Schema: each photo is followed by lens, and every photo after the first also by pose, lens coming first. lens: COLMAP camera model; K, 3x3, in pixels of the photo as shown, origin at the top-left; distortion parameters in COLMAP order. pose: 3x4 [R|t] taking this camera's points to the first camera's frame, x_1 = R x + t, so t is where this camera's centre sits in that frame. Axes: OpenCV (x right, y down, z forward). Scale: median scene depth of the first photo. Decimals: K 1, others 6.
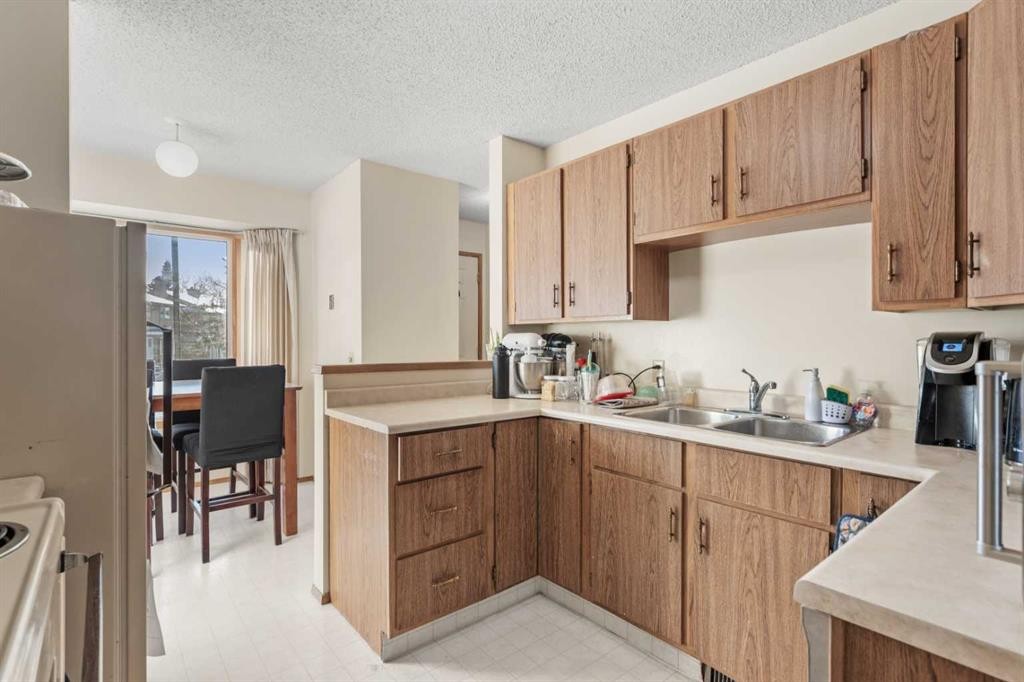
lens RADIAL K [[494.1, 0, 514.2], [0, 494.1, 344.1], [0, 0, 1]] dist [-0.003411, -0.000036]
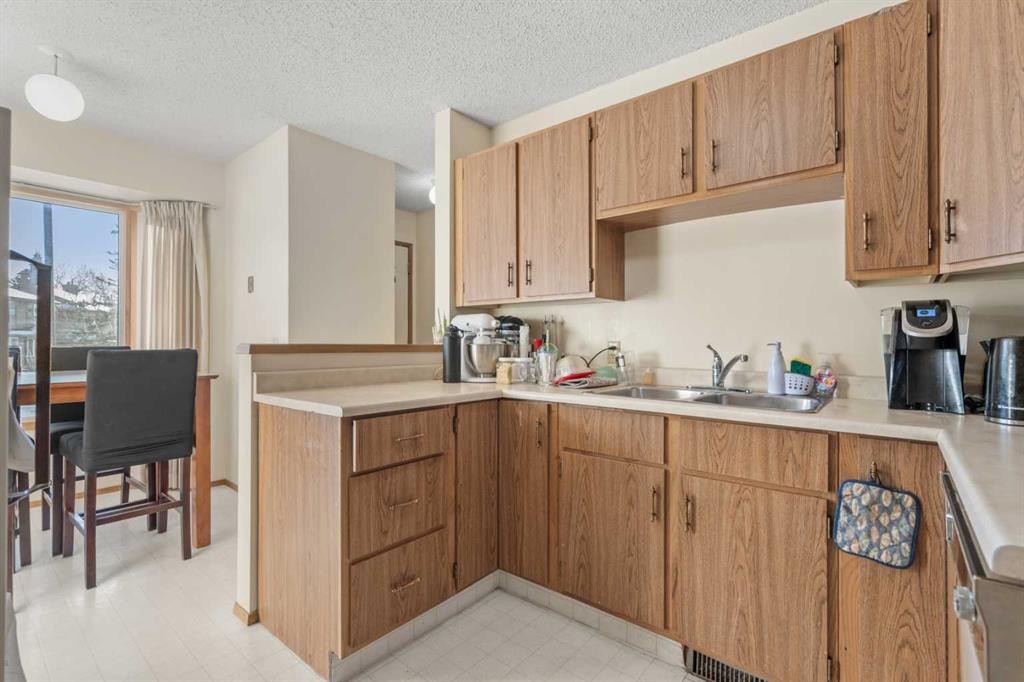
lens RADIAL K [[471.1, 0, 512.0], [0, 471.1, 341.0], [0, 0, 1]] dist [-0.002123, 0.000020]
pose [[0.984106, 0.001201, 0.177576, -0.099815], [0.000795, 0.999937, -0.011167, 0.054666], [-0.177578, 0.011131, 0.984044, 0.134251]]
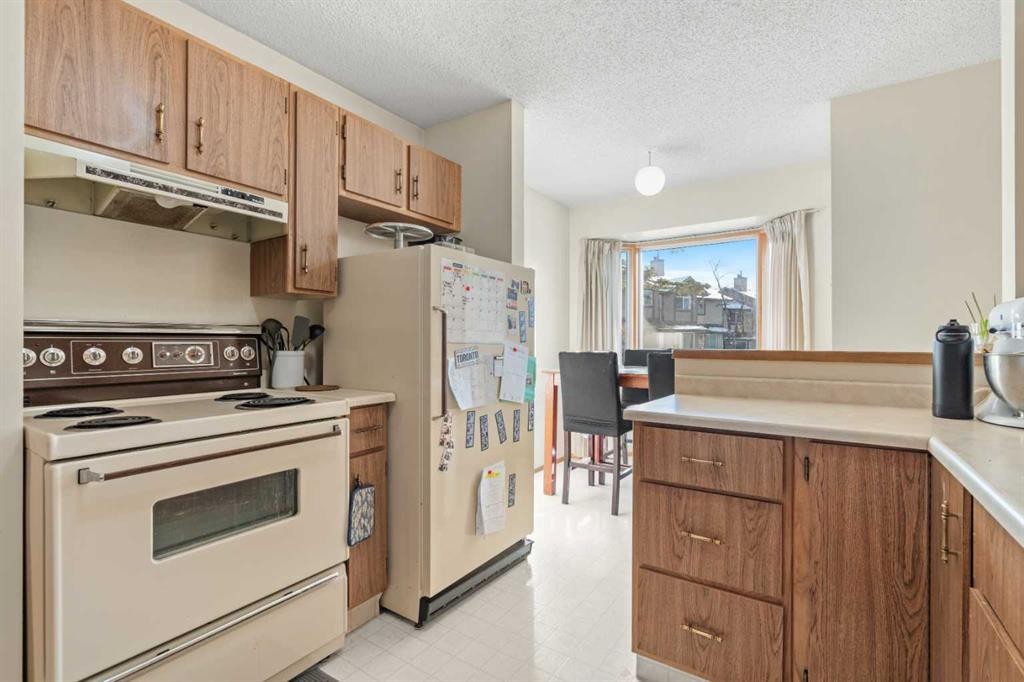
lens RADIAL K [[471.1, 0, 512.0], [0, 471.1, 341.0], [0, 0, 1]] dist [-0.002123, 0.000020]
pose [[0.278710, -0.005803, -0.960358, 0.464080], [-0.011961, 0.999883, -0.009514, 0.045346], [0.960301, 0.014138, 0.278608, 0.506886]]
